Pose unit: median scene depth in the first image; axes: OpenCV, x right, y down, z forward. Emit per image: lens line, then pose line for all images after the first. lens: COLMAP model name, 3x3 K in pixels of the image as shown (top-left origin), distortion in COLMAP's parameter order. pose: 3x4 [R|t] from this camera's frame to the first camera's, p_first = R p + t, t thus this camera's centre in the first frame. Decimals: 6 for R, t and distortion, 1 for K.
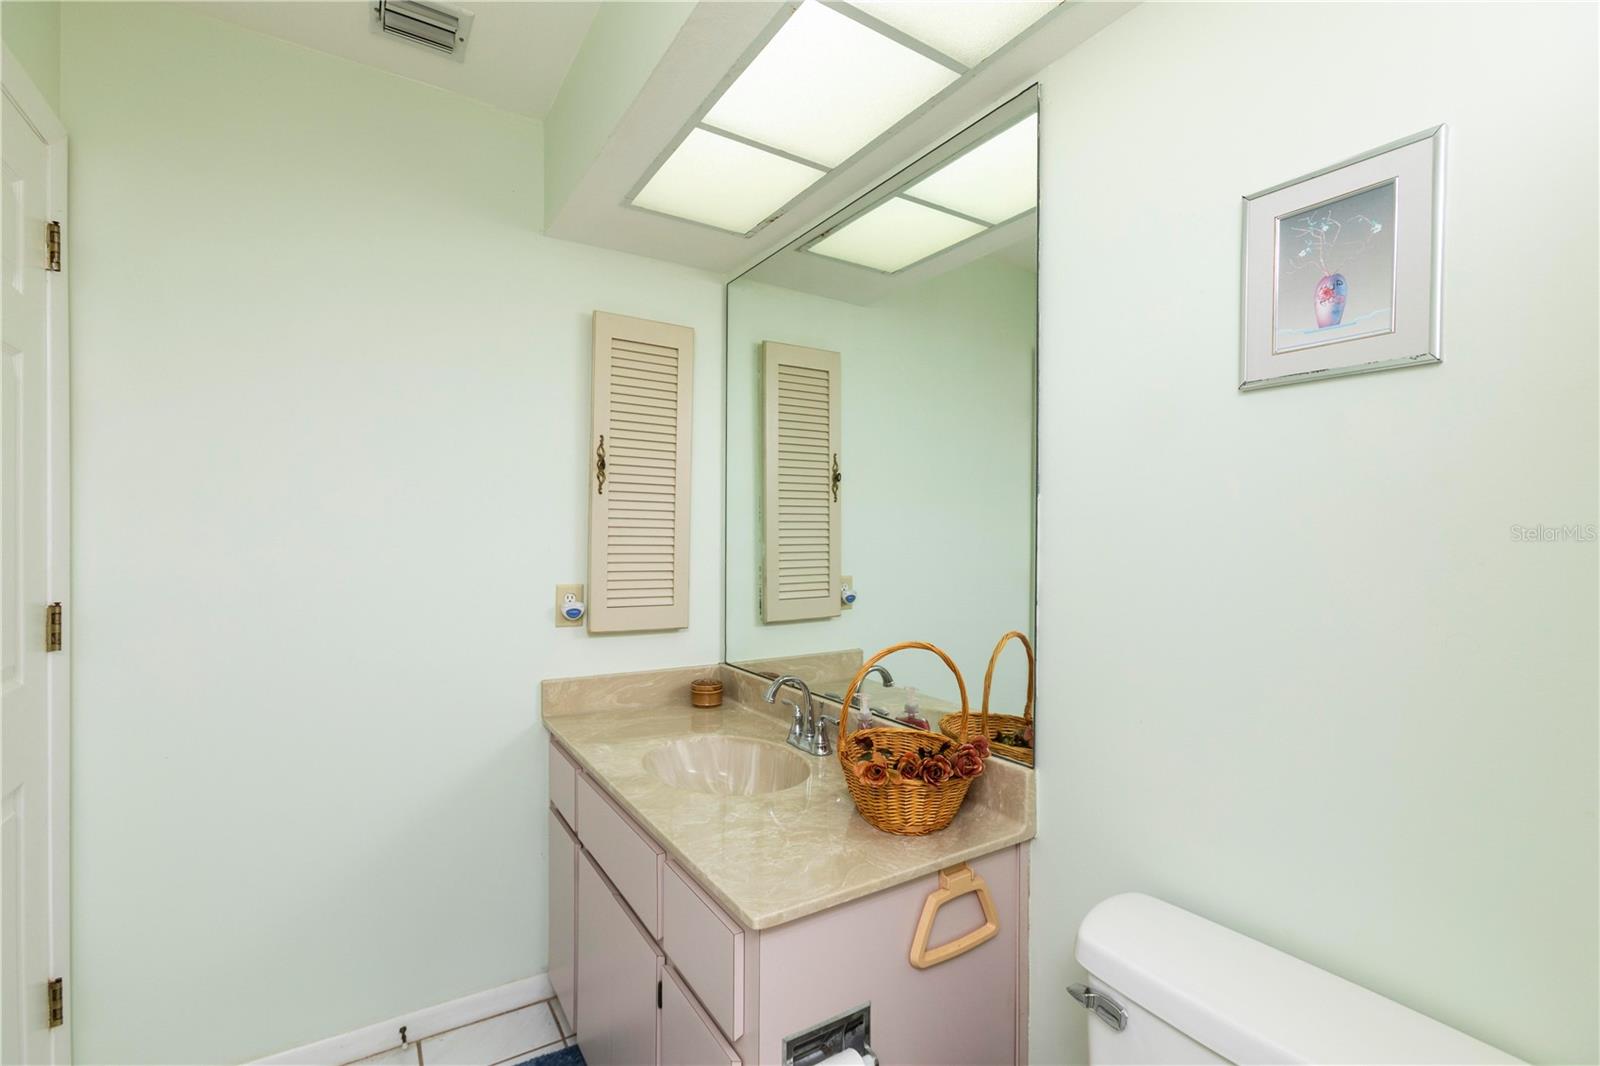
lens RADIAL K [[709.2, 0, 794.8], [0, 709.2, 539.4], [0, 0, 1]] dist [-0.002408, 0.018566]
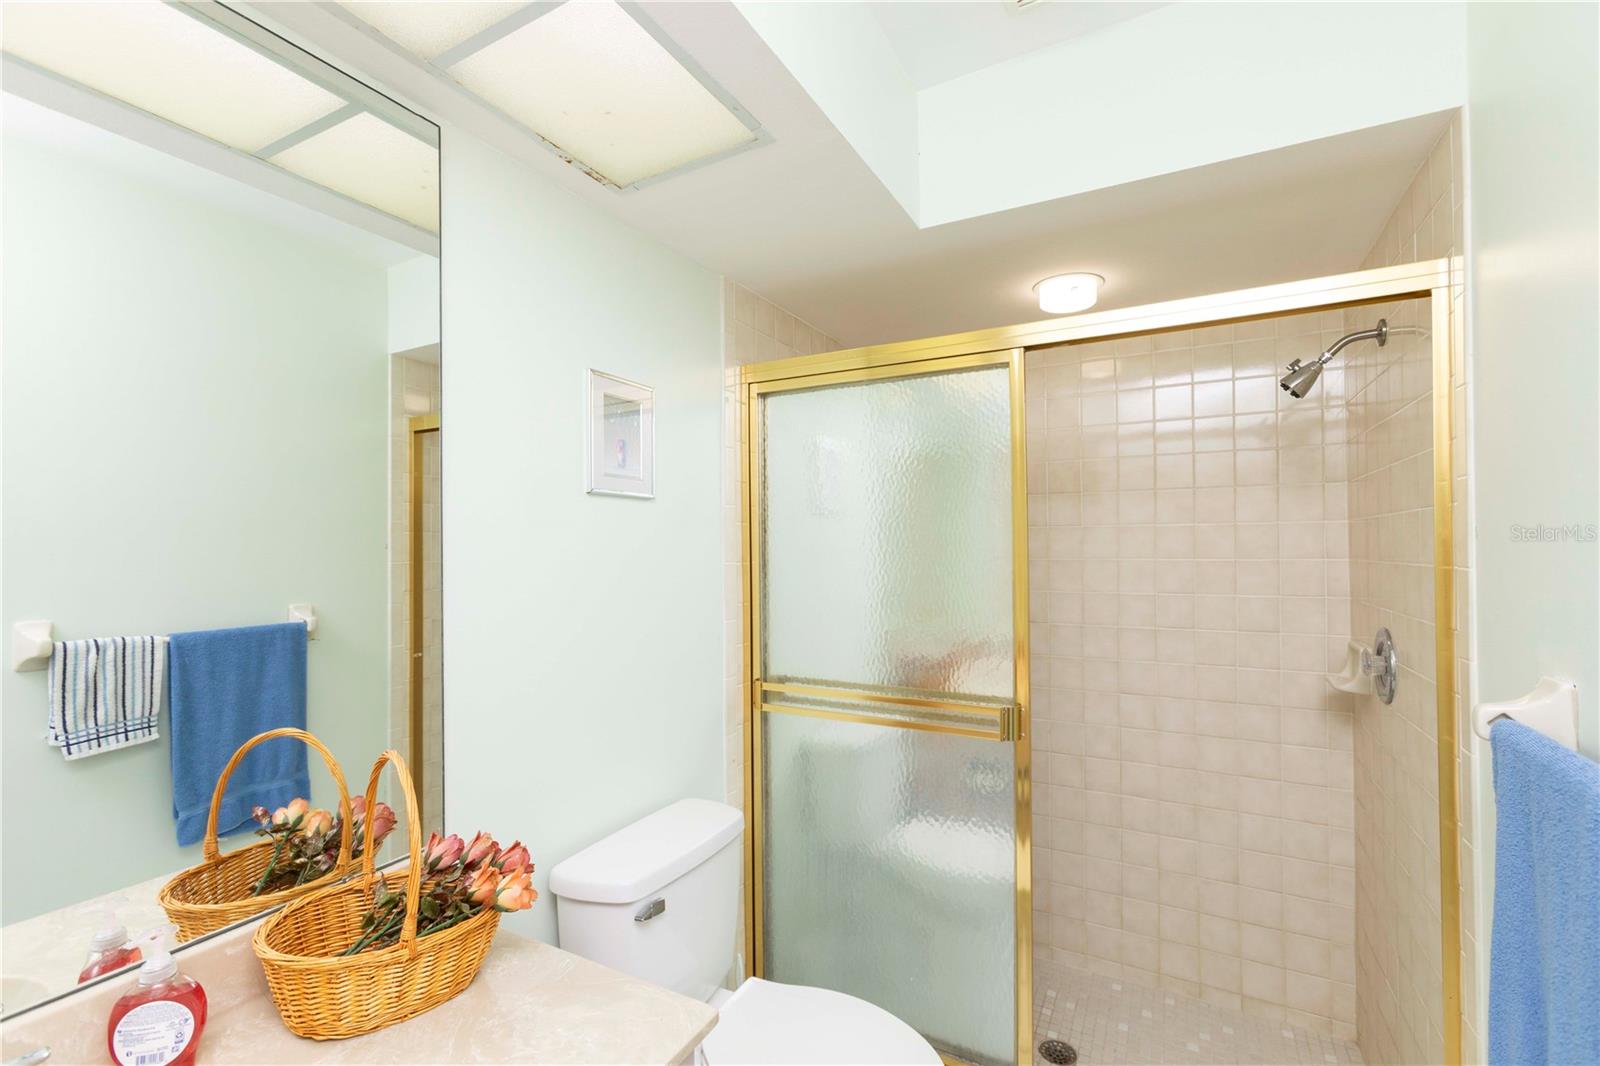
lens RADIAL K [[709.2, 0, 794.8], [0, 709.2, 539.4], [0, 0, 1]] dist [-0.002408, 0.018566]
pose [[-0.471810, 0.005760, 0.881682, -1.026369], [0.008604, 0.999961, -0.001929, -0.108715], [-0.881659, 0.006676, -0.471841, 1.453409]]
